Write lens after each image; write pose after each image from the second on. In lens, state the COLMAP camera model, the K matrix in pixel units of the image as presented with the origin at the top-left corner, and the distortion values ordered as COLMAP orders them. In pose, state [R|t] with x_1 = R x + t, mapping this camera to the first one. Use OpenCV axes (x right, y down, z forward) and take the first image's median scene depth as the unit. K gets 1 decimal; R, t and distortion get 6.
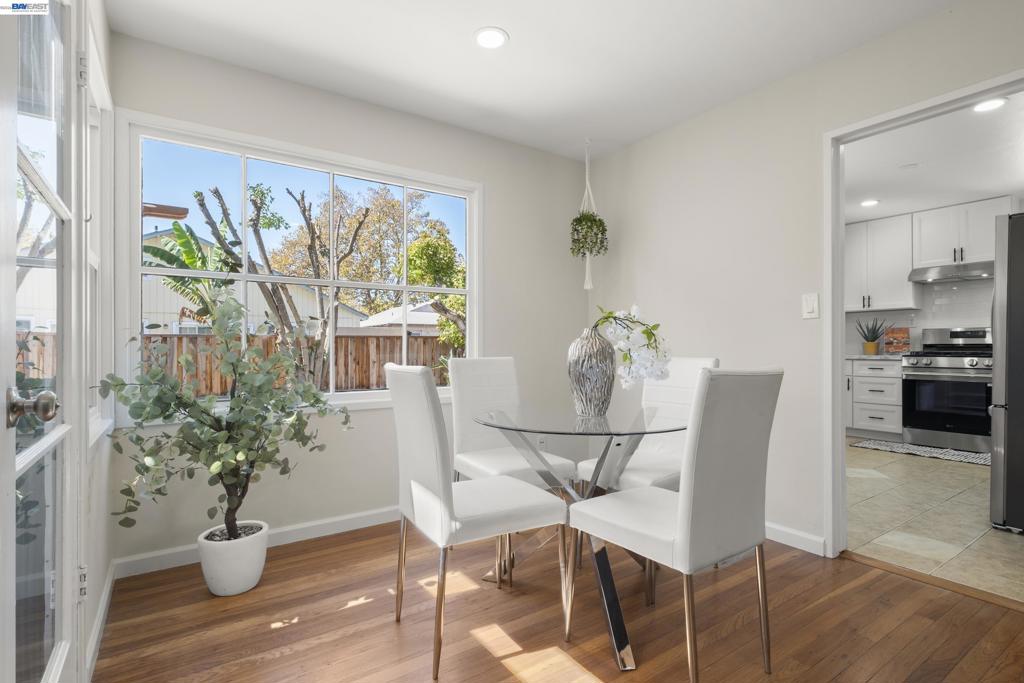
lens RADIAL K [[499.3, 0, 512.3], [0, 499.3, 341.8], [0, 0, 1]] dist [-0.001649, 0.000103]
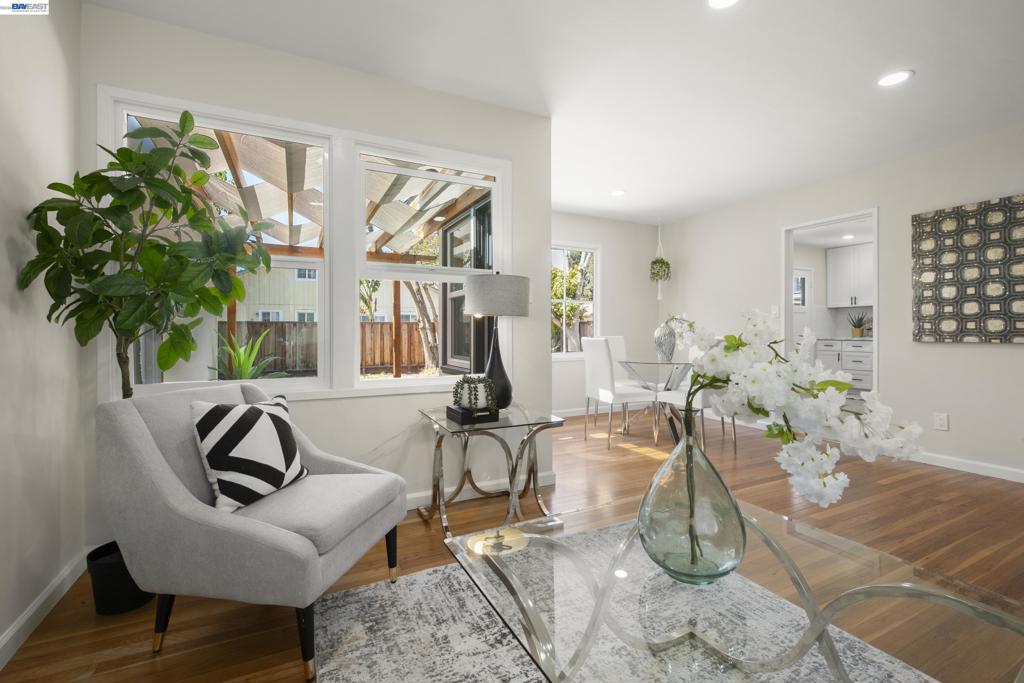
lens RADIAL K [[446.7, 0, 516.5], [0, 446.7, 332.9], [0, 0, 1]] dist [-0.004642, -0.000870]
pose [[0.991308, 0.002613, -0.131539, -0.245083], [-0.000783, 0.999902, 0.013965, -0.009782], [0.131563, -0.013740, 0.991213, -1.113493]]
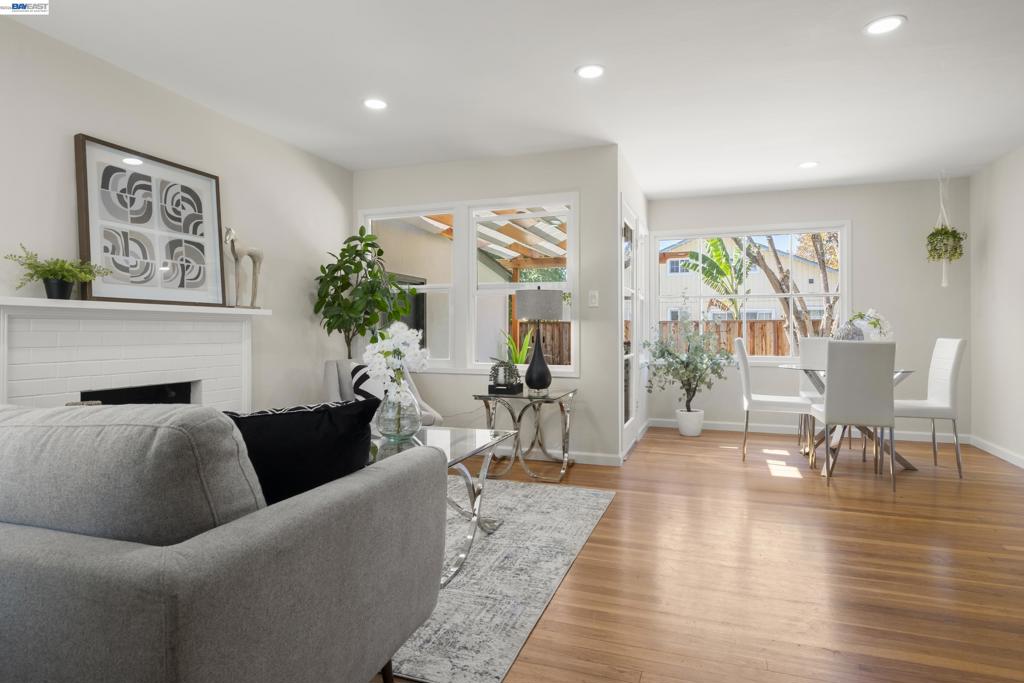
lens RADIAL K [[568.6, 0, 516.0], [0, 568.6, 327.3], [0, 0, 1]] dist [0.004130, -0.002550]
pose [[0.586554, -0.000843, -0.809910, 1.095291], [0.003953, 0.999991, 0.001821, -0.014844], [0.809900, -0.004270, 0.586552, -1.186361]]
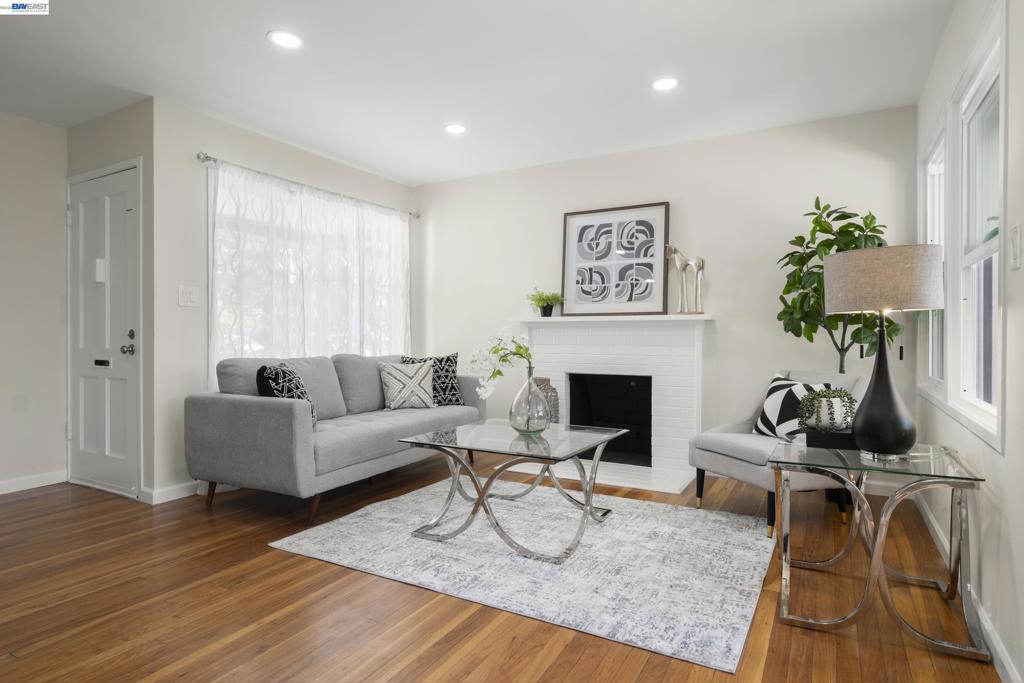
lens RADIAL K [[568.6, 0, 514.7], [0, 568.6, 339.5], [0, 0, 1]] dist [0.004130, -0.002550]
pose [[-0.898579, 0.007423, -0.438749, 0.533693], [0.007374, 0.999971, 0.001817, 0.002987], [0.438749, -0.001602, -0.898608, 0.628476]]
